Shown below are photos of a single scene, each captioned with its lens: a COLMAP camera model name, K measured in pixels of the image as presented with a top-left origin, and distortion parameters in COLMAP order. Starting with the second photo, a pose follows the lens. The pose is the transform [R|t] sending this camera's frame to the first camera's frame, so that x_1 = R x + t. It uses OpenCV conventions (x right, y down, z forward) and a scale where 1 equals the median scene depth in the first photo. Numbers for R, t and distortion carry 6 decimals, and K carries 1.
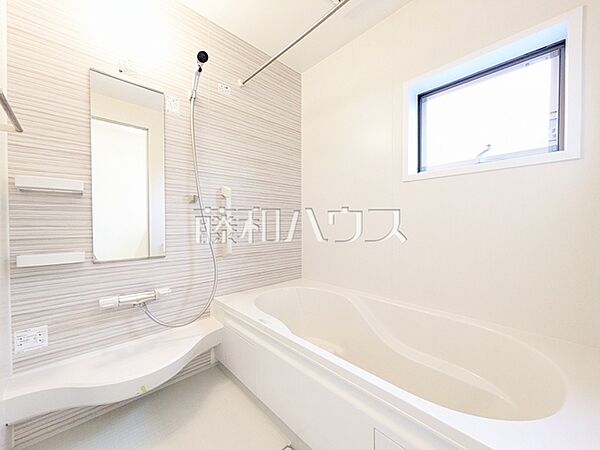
lens RADIAL K [[236.9, 0, 297.8], [0, 236.9, 225.3], [0, 0, 1]] dist [0.001606, -0.000309]
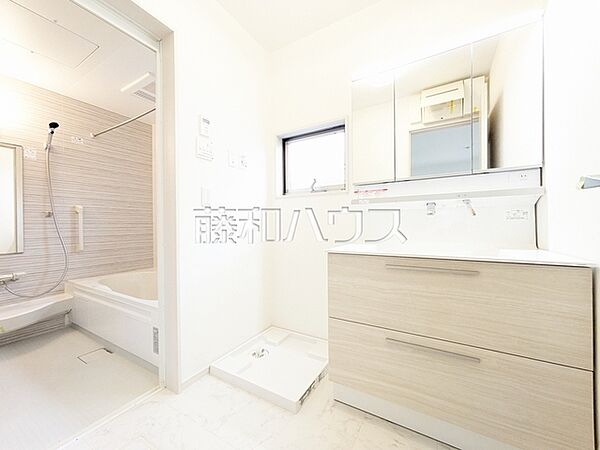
lens RADIAL K [[236.9, 0, 300.8], [0, 236.9, 224.8], [0, 0, 1]] dist [0.001606, -0.000309]
pose [[0.959330, -0.013505, 0.281963, 0.667525], [0.018475, 0.999717, -0.014976, 0.006605], [-0.281681, 0.019576, 0.959308, -0.892979]]
